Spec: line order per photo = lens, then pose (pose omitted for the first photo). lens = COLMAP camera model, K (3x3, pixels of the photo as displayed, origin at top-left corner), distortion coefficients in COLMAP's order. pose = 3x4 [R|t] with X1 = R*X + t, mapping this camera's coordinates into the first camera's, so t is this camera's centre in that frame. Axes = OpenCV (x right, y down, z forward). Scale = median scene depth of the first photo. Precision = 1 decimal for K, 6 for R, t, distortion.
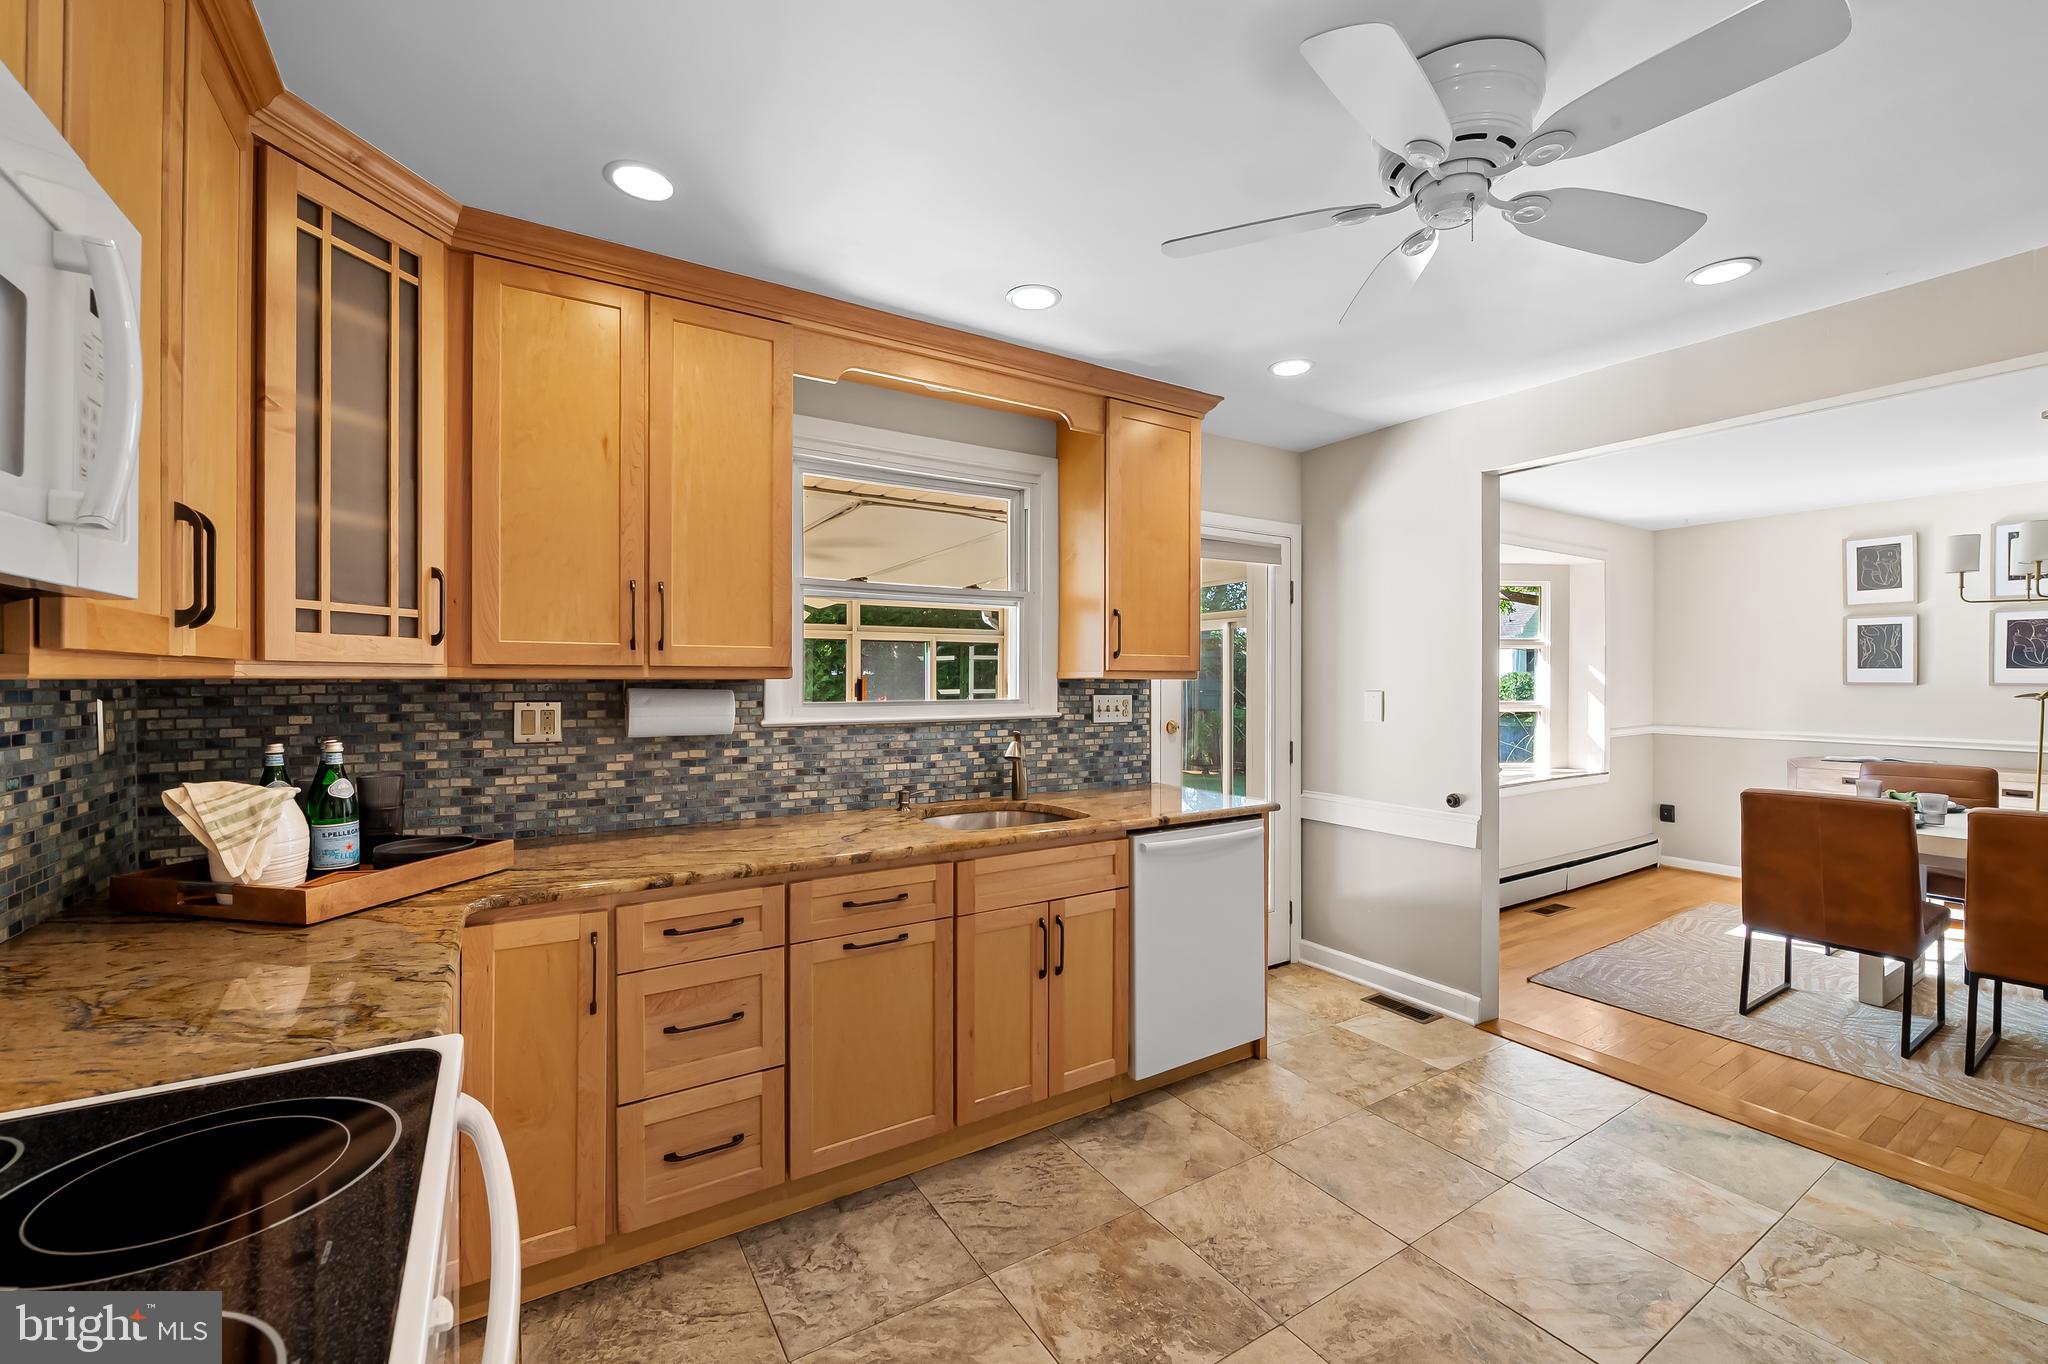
lens RADIAL K [[814.9, 0, 1032.6], [0, 814.9, 680.8], [0, 0, 1]] dist [-0.010736, -0.000698]
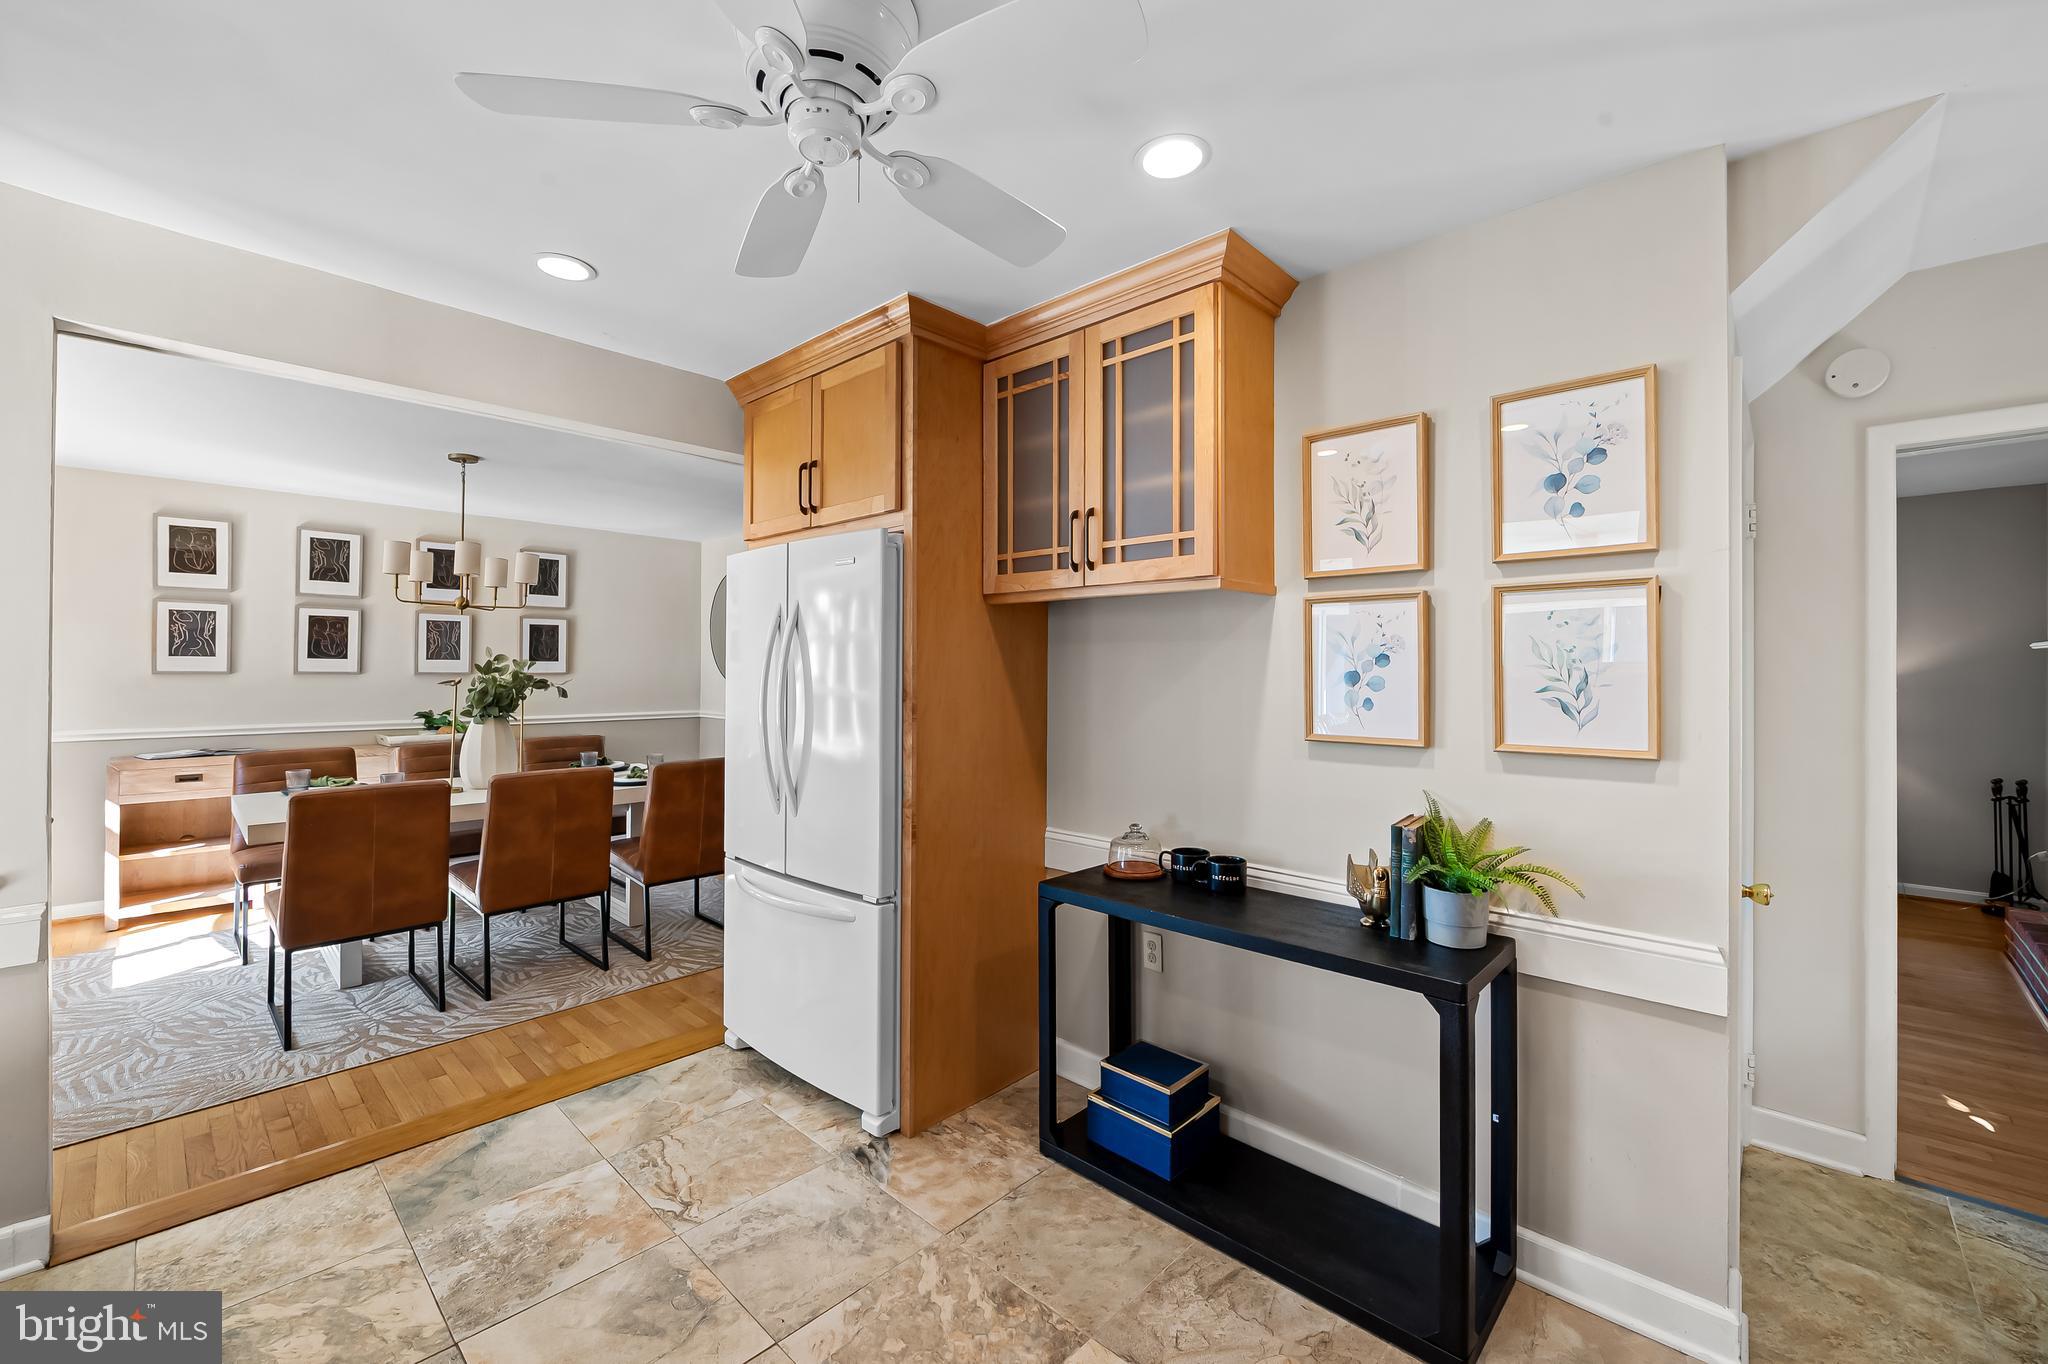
lens RADIAL K [[814.9, 0, 1022.4], [0, 814.9, 664.5], [0, 0, 1]] dist [-0.010736, -0.000698]
pose [[-0.239574, 0.004056, 0.970870, -0.202409], [0.000629, 0.999992, -0.004023, -0.003351], [-0.970878, -0.000354, -0.239575, 0.529379]]
